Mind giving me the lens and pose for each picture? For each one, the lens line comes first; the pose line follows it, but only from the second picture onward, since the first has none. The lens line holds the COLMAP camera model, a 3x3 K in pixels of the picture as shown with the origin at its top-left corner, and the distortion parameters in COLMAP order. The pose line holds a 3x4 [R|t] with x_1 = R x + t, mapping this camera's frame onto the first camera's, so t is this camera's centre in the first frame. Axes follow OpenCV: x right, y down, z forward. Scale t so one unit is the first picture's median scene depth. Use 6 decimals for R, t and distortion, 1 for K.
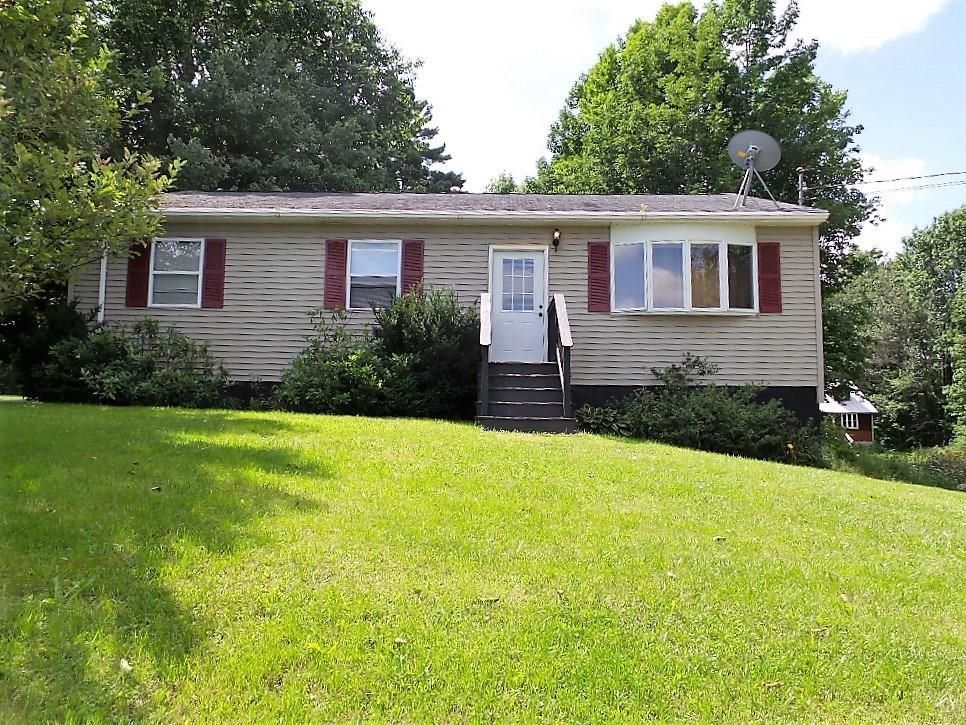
lens RADIAL K [[655.1, 0, 483.0], [0, 655.1, 362.5], [0, 0, 1]] dist [0.002882, 0.002039]
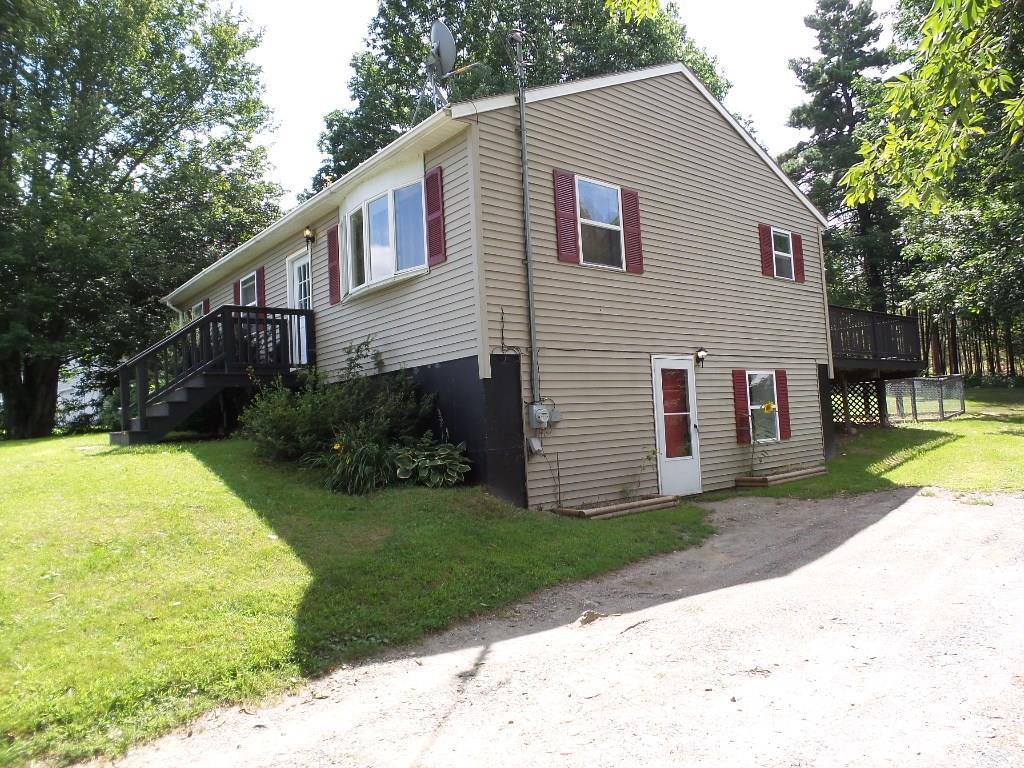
lens RADIAL K [[694.4, 0, 512.0], [0, 694.4, 384.0], [0, 0, 1]] dist [0.002882, 0.002039]
pose [[0.639504, -0.084872, -0.764089, 1.084440], [0.138520, 0.990342, 0.005931, 0.067984], [0.756206, -0.109635, 0.645084, 0.526901]]
